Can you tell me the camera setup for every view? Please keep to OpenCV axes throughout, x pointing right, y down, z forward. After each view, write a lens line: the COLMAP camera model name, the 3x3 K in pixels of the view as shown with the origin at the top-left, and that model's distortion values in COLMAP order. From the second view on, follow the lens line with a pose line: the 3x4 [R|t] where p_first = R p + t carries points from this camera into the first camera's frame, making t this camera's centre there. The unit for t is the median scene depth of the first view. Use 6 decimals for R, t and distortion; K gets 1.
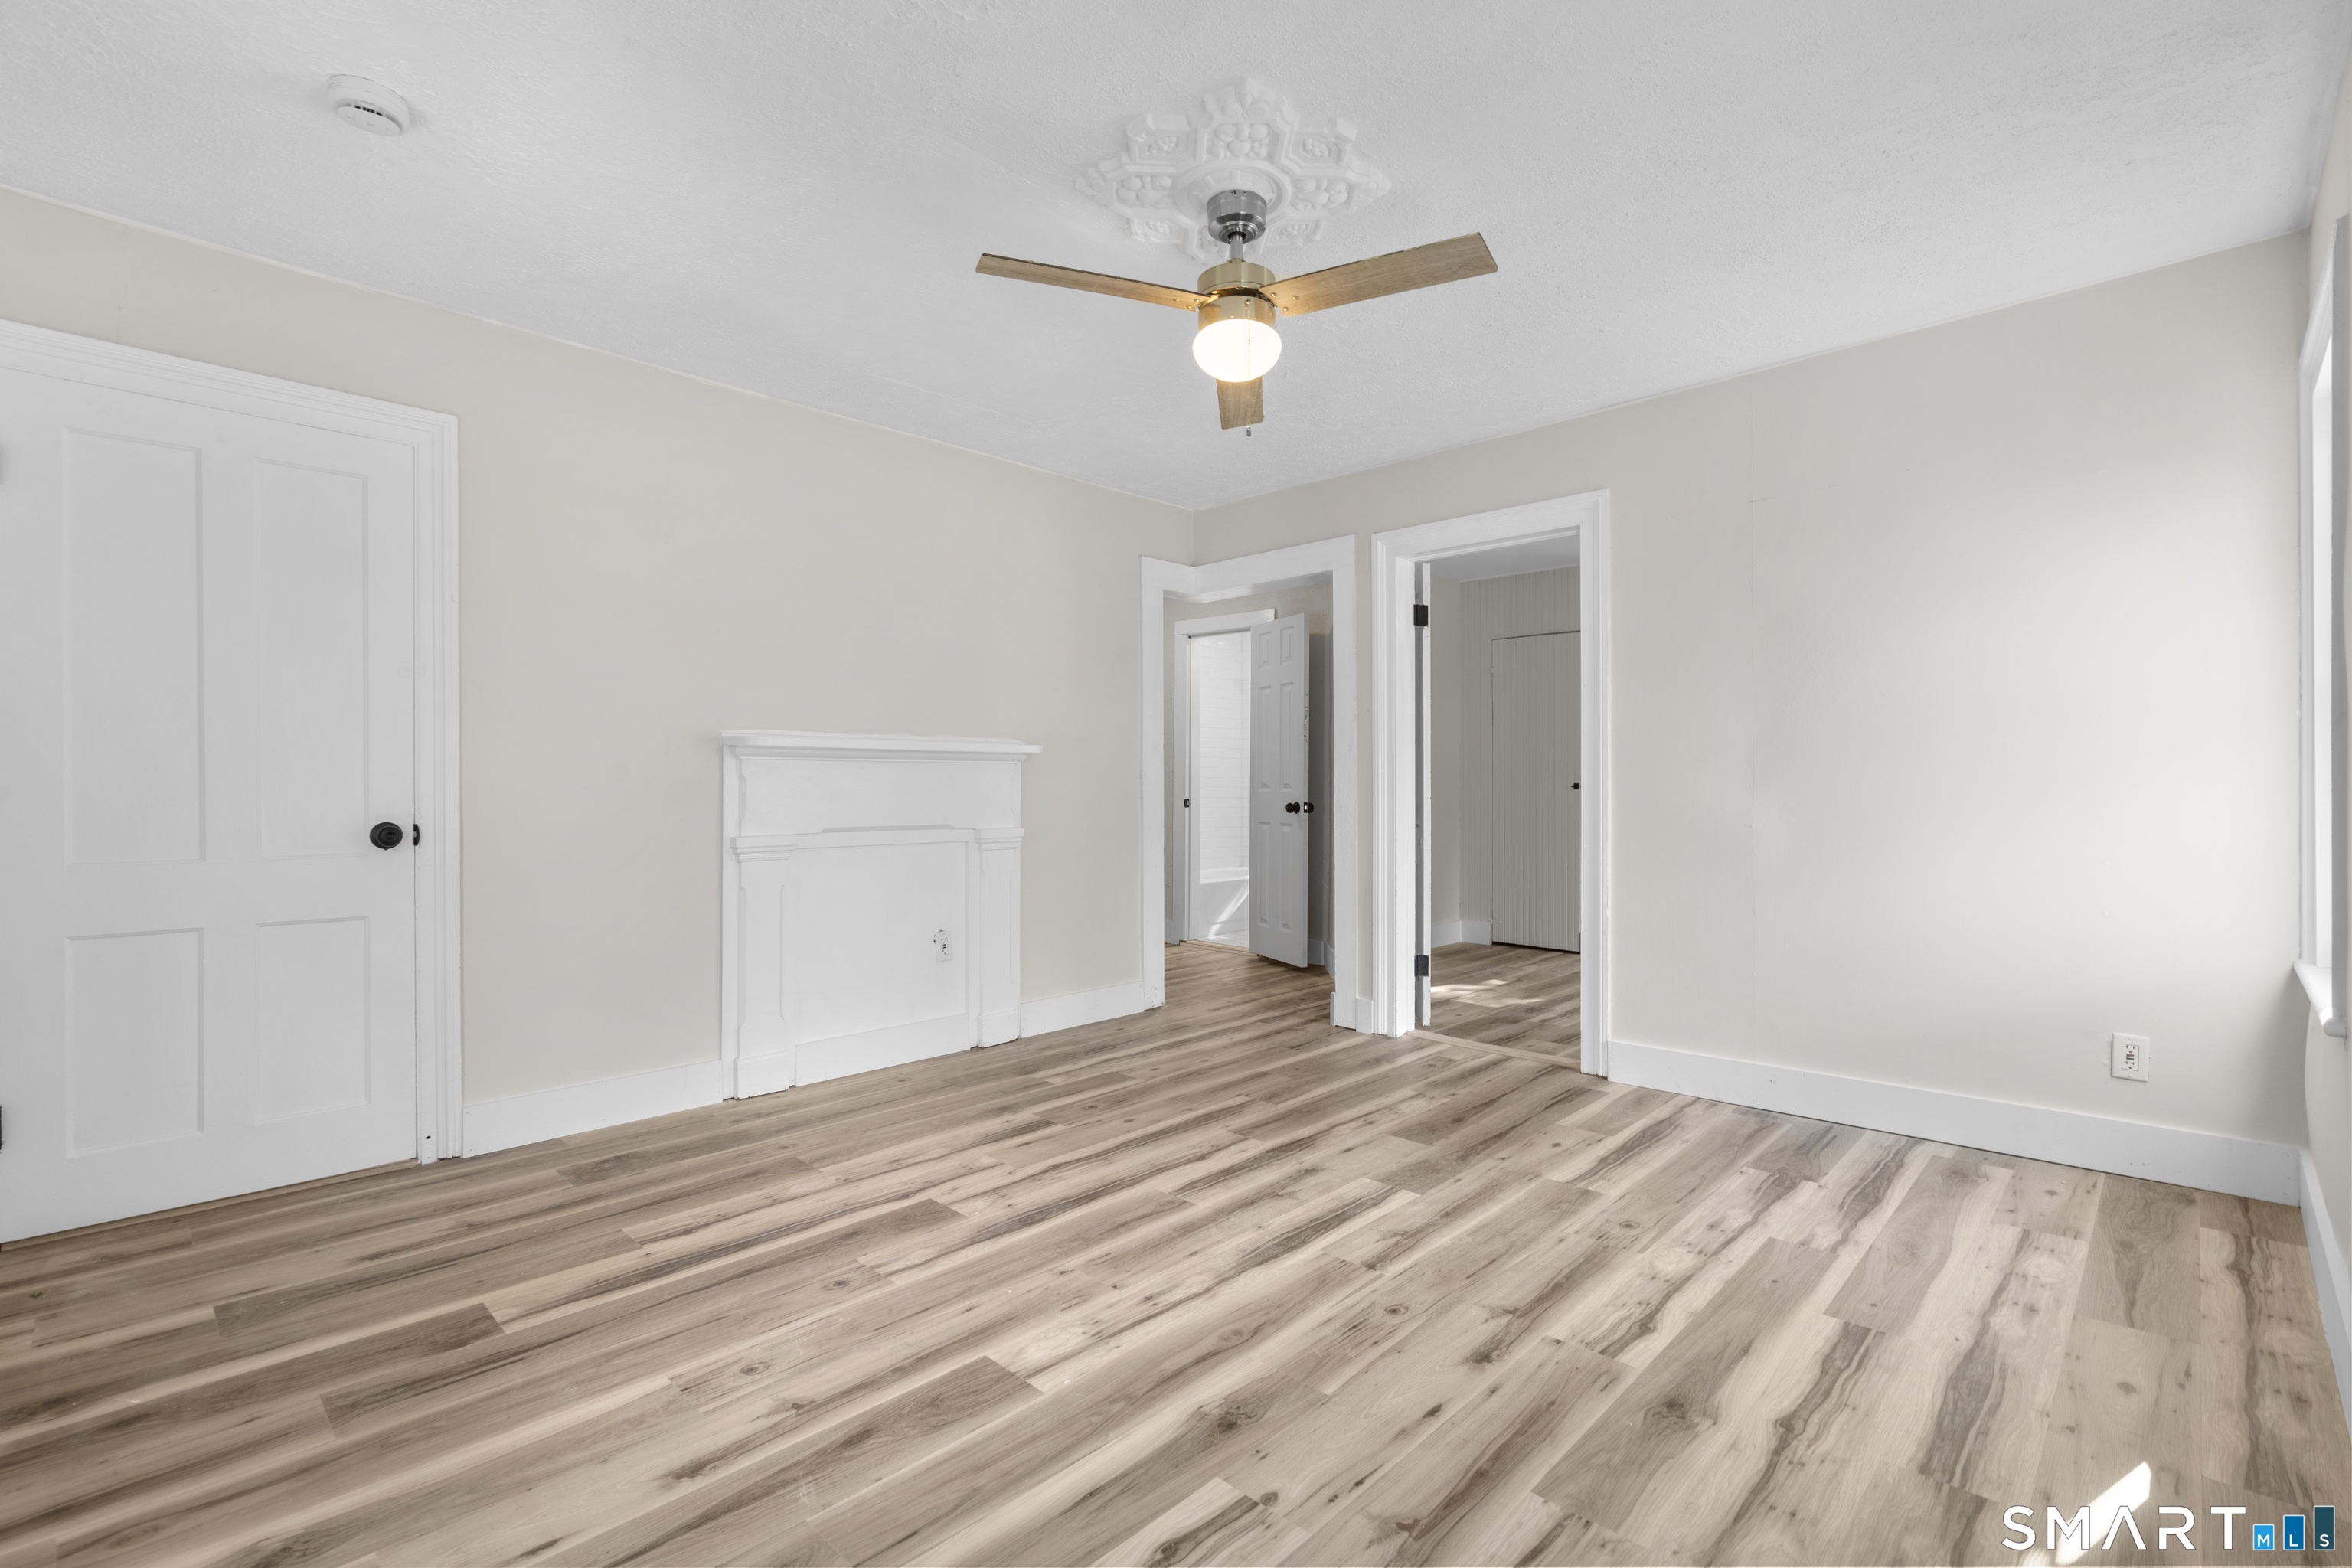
lens RADIAL K [[1053.2, 0, 1176.0], [0, 1053.2, 784.0], [0, 0, 1]] dist [-0.000907, -0.000008]
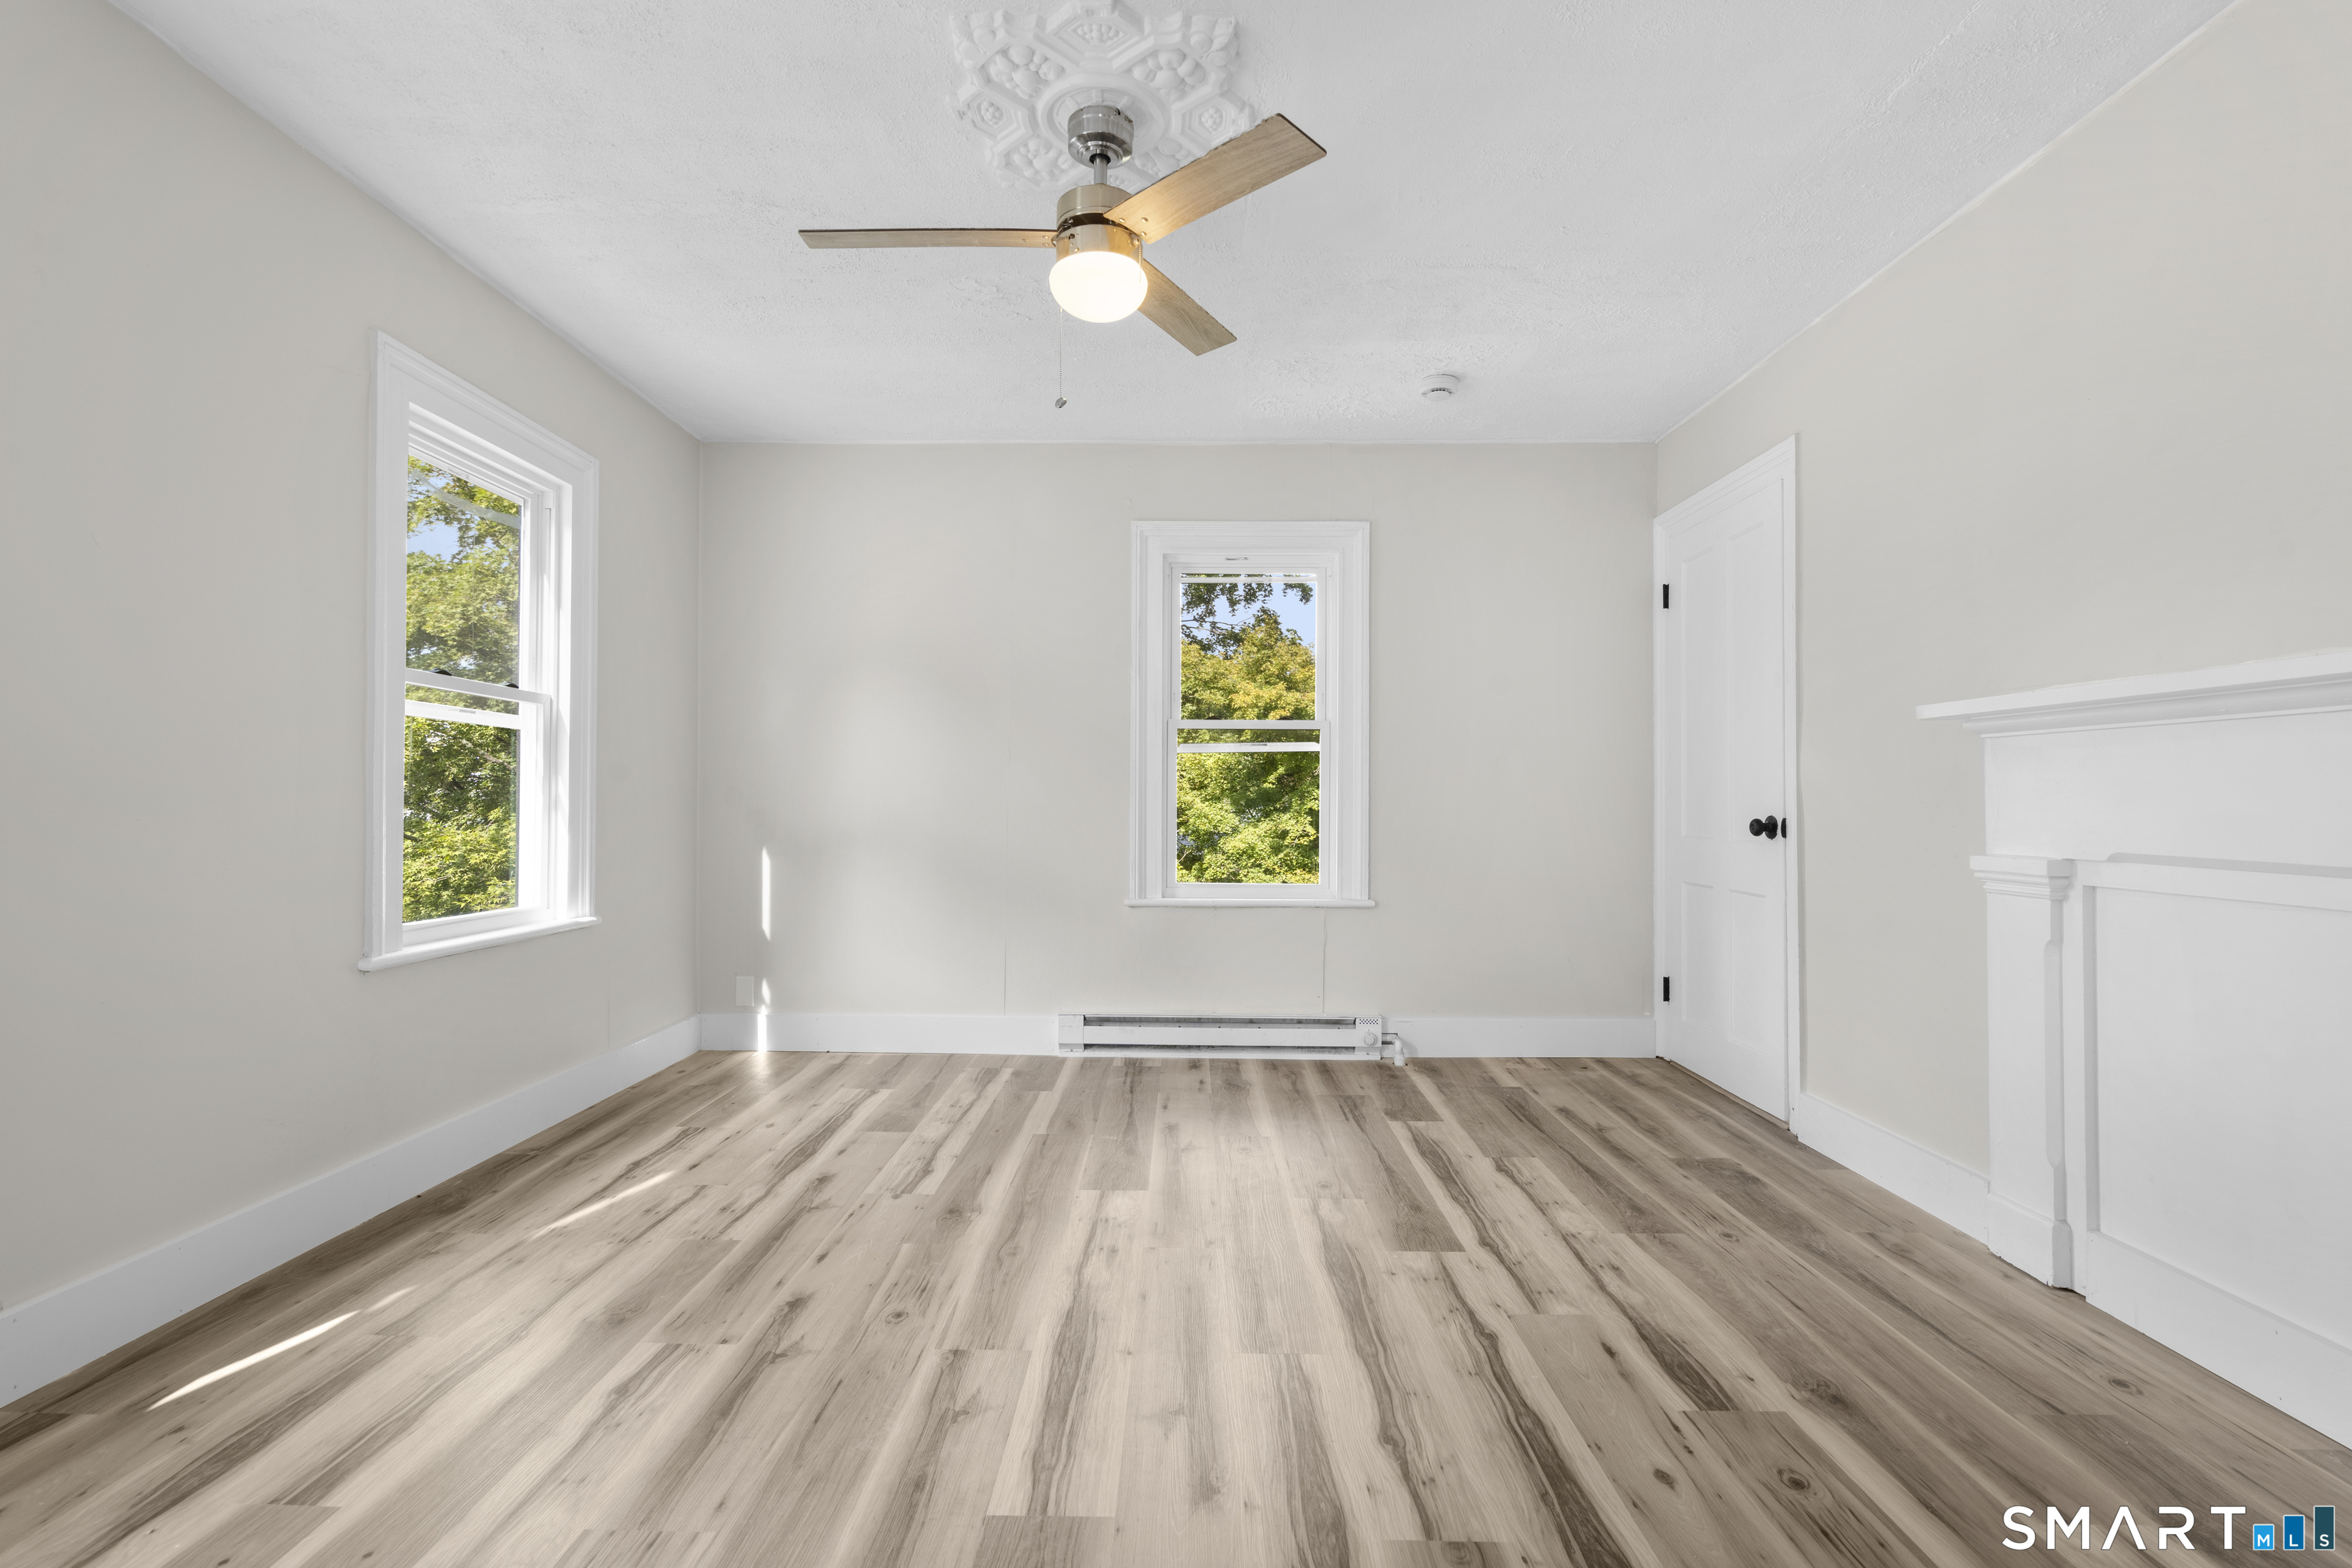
lens RADIAL K [[1053.2, 0, 1176.0], [0, 1053.2, 784.0], [0, 0, 1]] dist [-0.000907, -0.000008]
pose [[-0.725087, -0.012772, -0.688539, 0.620312], [-0.003362, 0.999882, -0.015007, 0.025527], [0.688649, -0.008566, -0.725044, 1.682059]]
